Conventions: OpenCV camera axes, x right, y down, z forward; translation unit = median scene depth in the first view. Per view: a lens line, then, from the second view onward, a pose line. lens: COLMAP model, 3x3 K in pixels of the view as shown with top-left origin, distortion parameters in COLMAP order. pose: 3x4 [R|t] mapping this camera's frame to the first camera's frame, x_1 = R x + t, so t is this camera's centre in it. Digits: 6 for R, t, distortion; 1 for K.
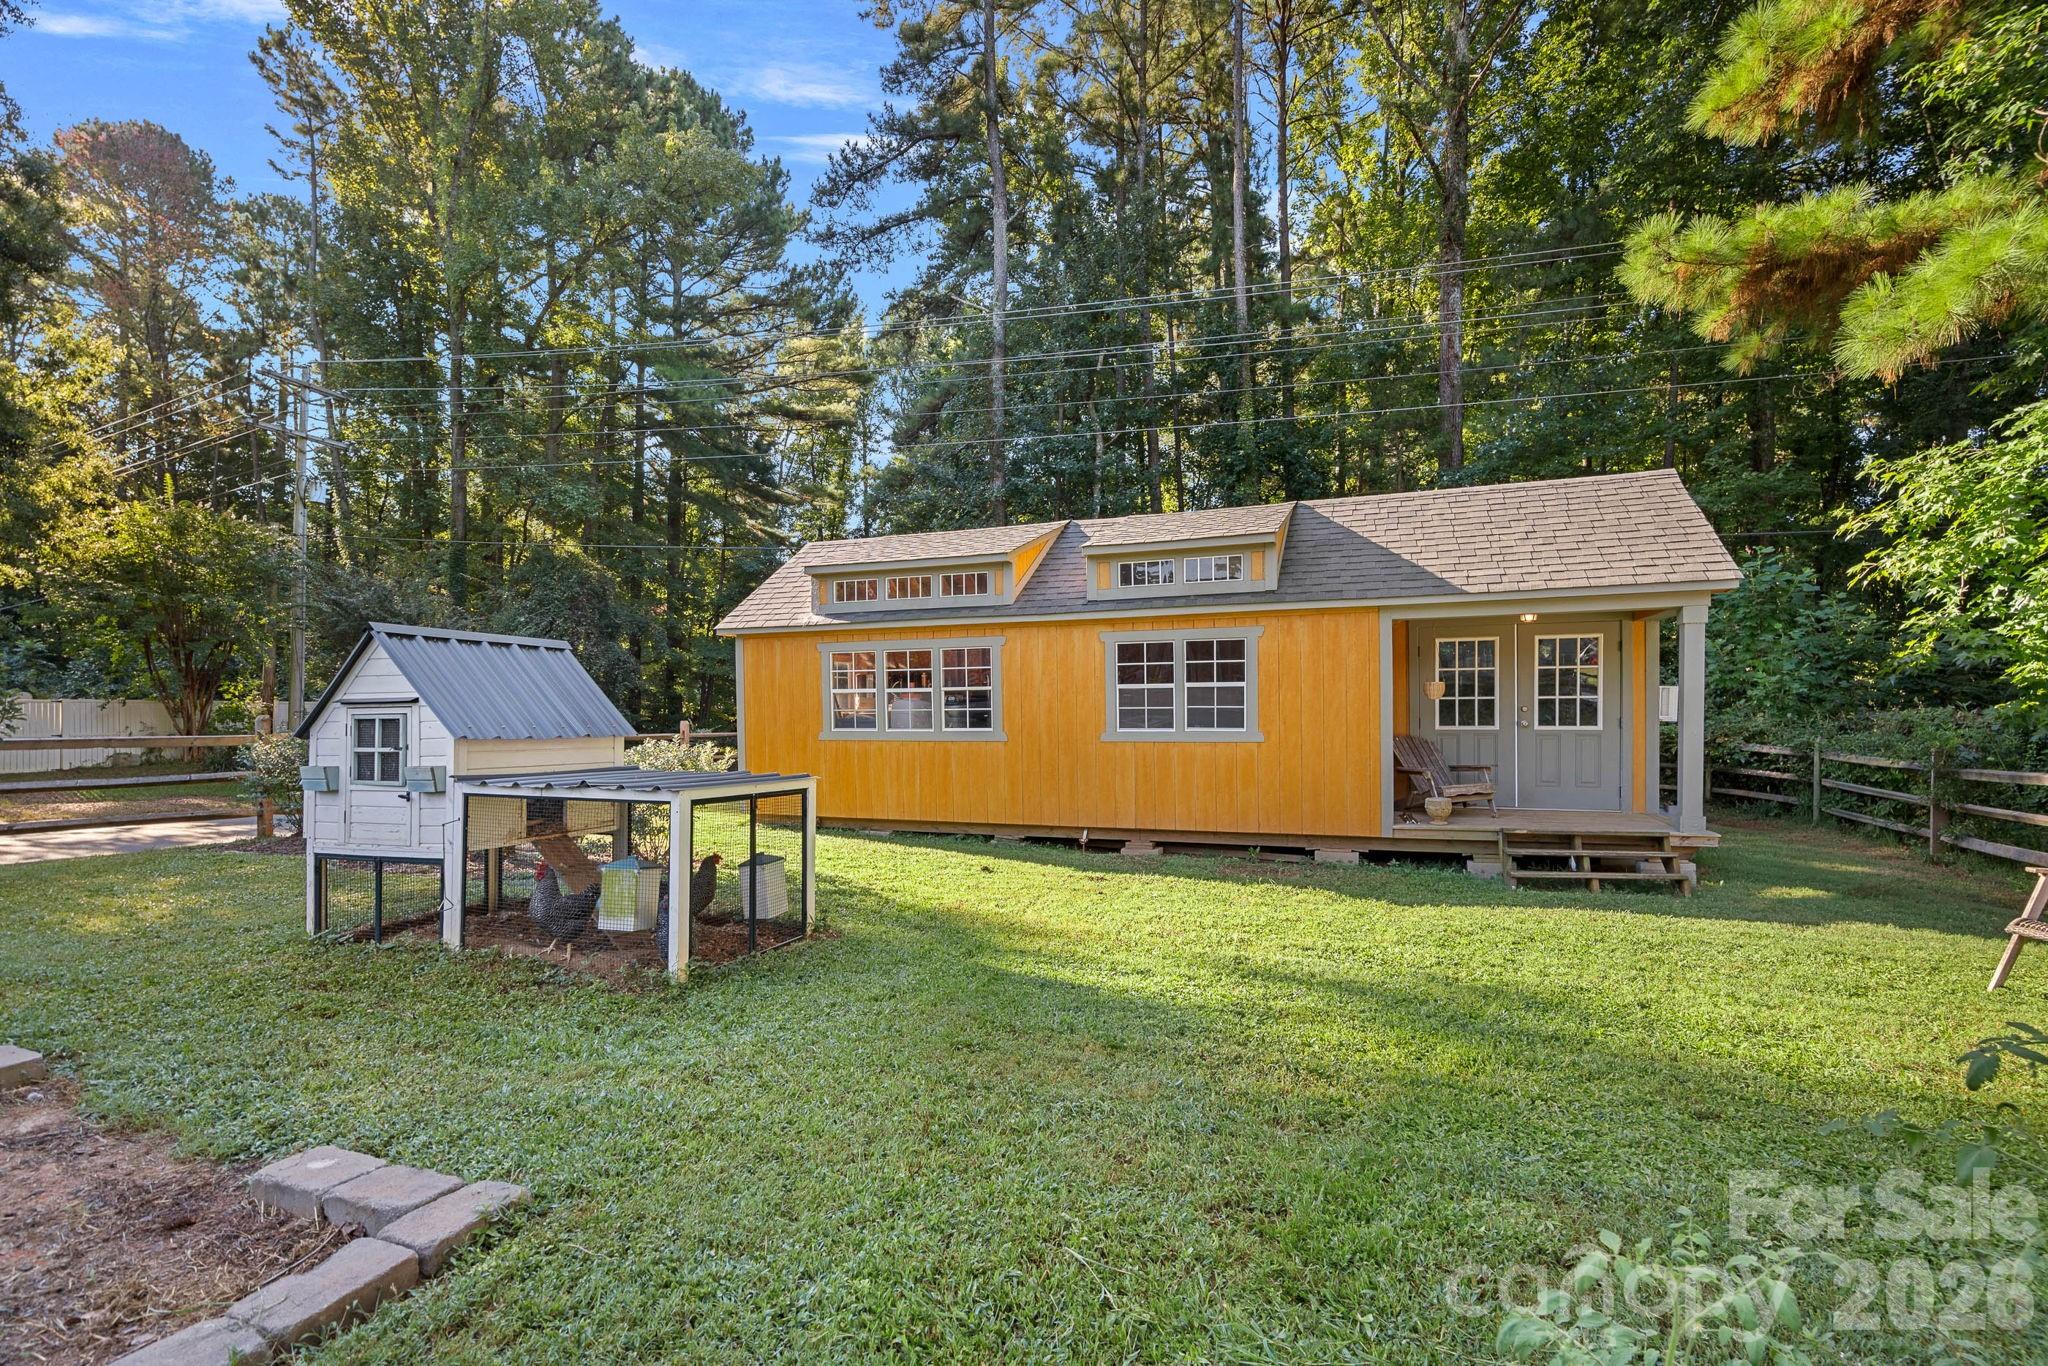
lens RADIAL K [[942.0, 0, 1019.4], [0, 942.0, 710.7], [0, 0, 1]] dist [-0.001242, 0.000462]
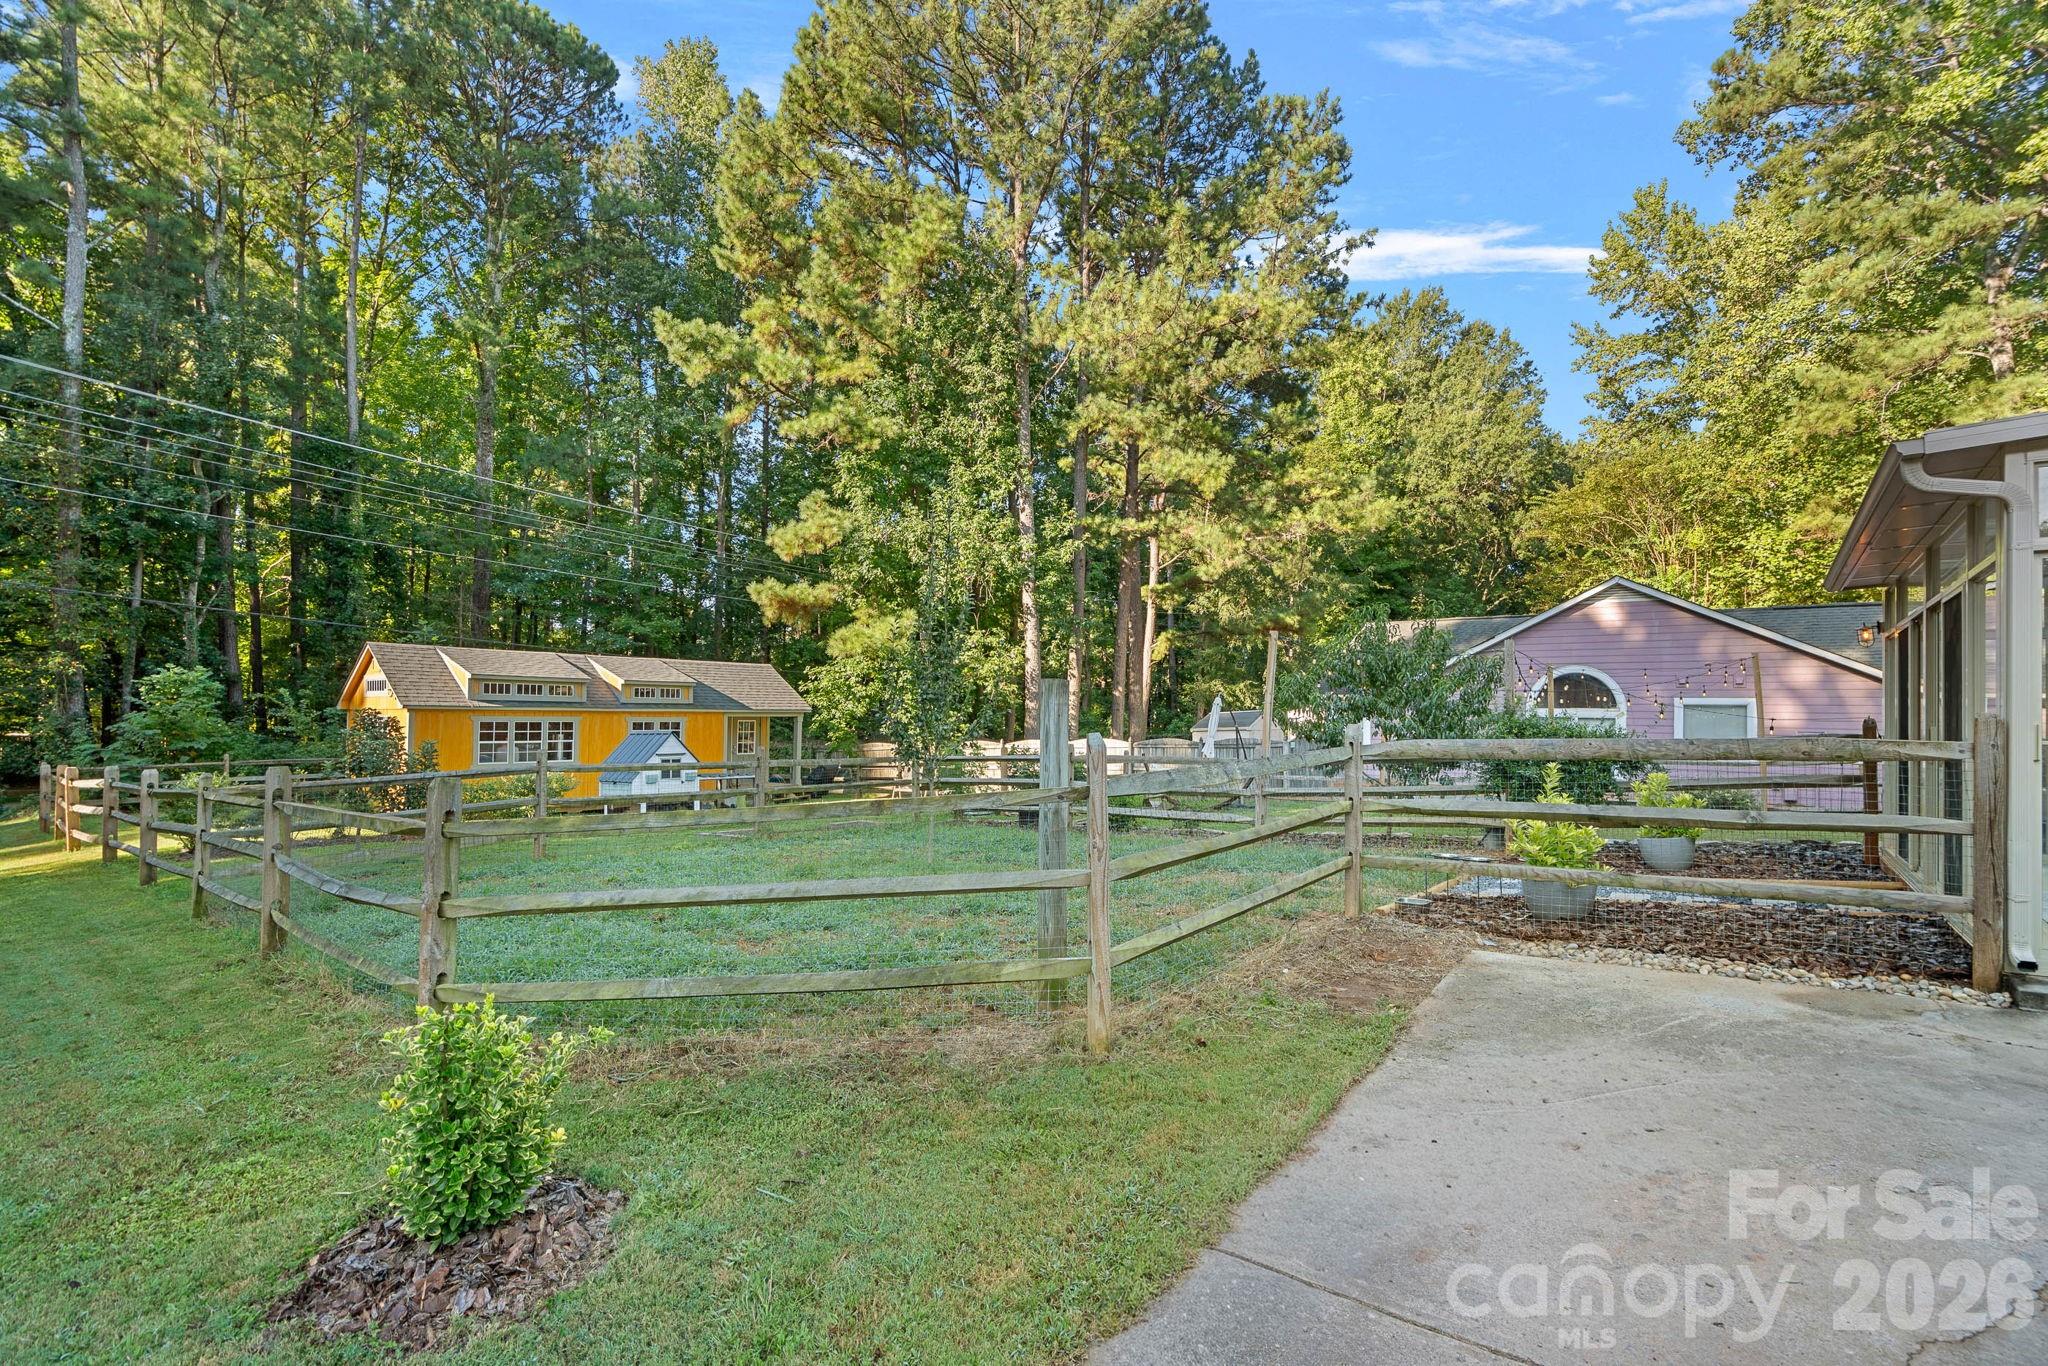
lens RADIAL K [[946.1, 0, 1013.2], [0, 946.1, 691.6], [0, 0, 1]] dist [-0.000345, -0.000175]
pose [[0.307870, 0.038260, 0.950659, -1.719273], [0.000749, 0.999181, -0.040455, -0.047229], [-0.951428, 0.013167, 0.307590, -0.580077]]
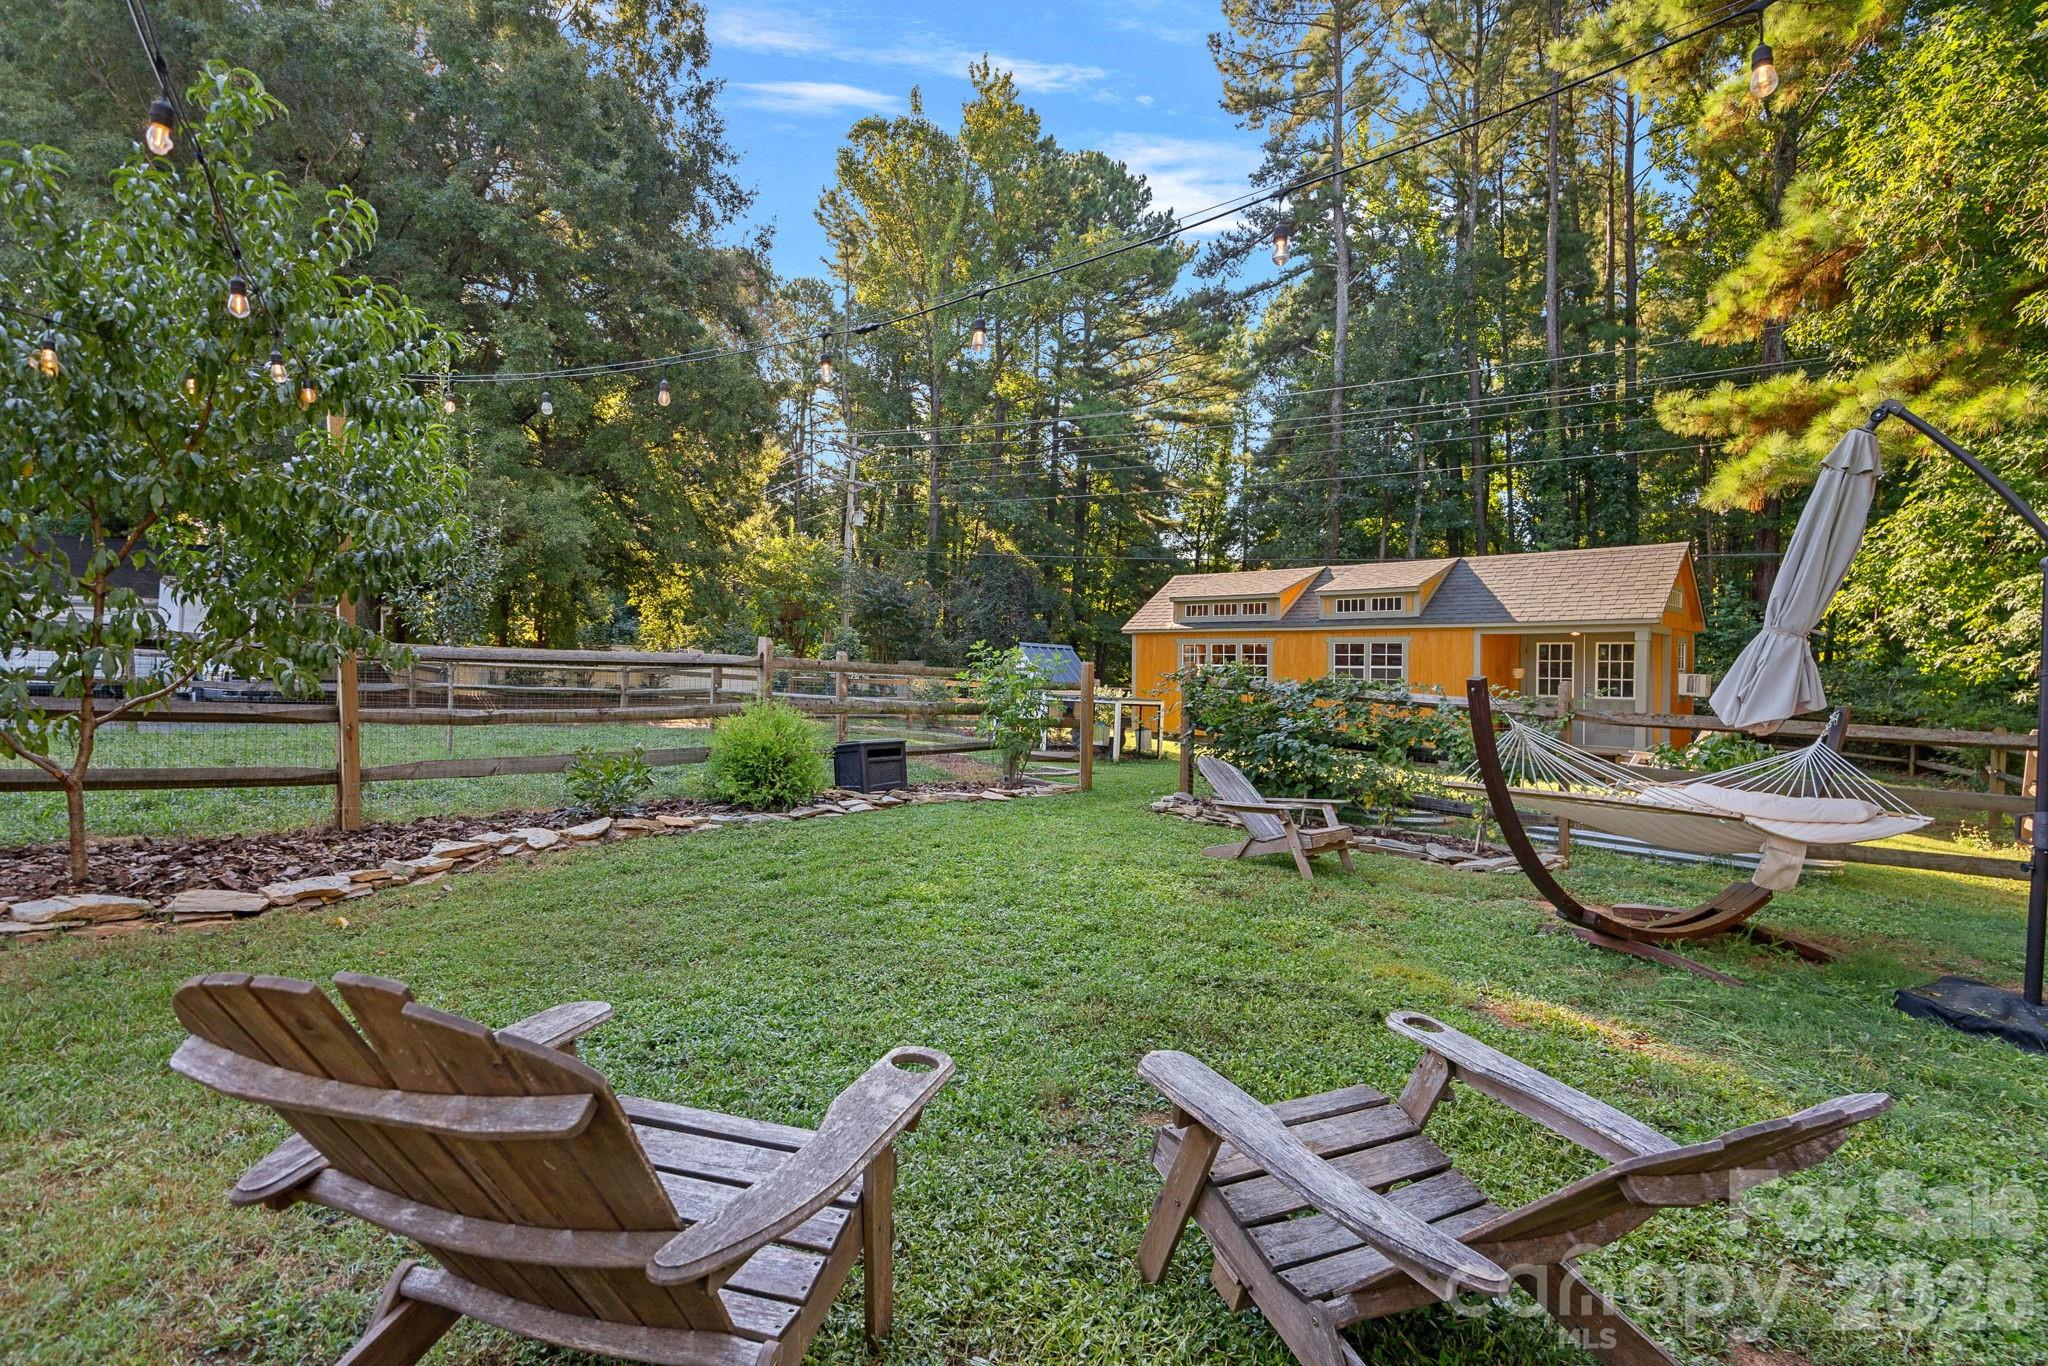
lens RADIAL K [[971.5, 0, 1029.4], [0, 971.5, 665.1], [0, 0, 1]] dist [0.003503, -0.001172]
pose [[0.925893, 0.023046, -0.377081, 0.251256], [-0.027173, 0.999615, -0.005627, -0.002032], [0.376806, 0.015456, 0.926163, -0.914921]]
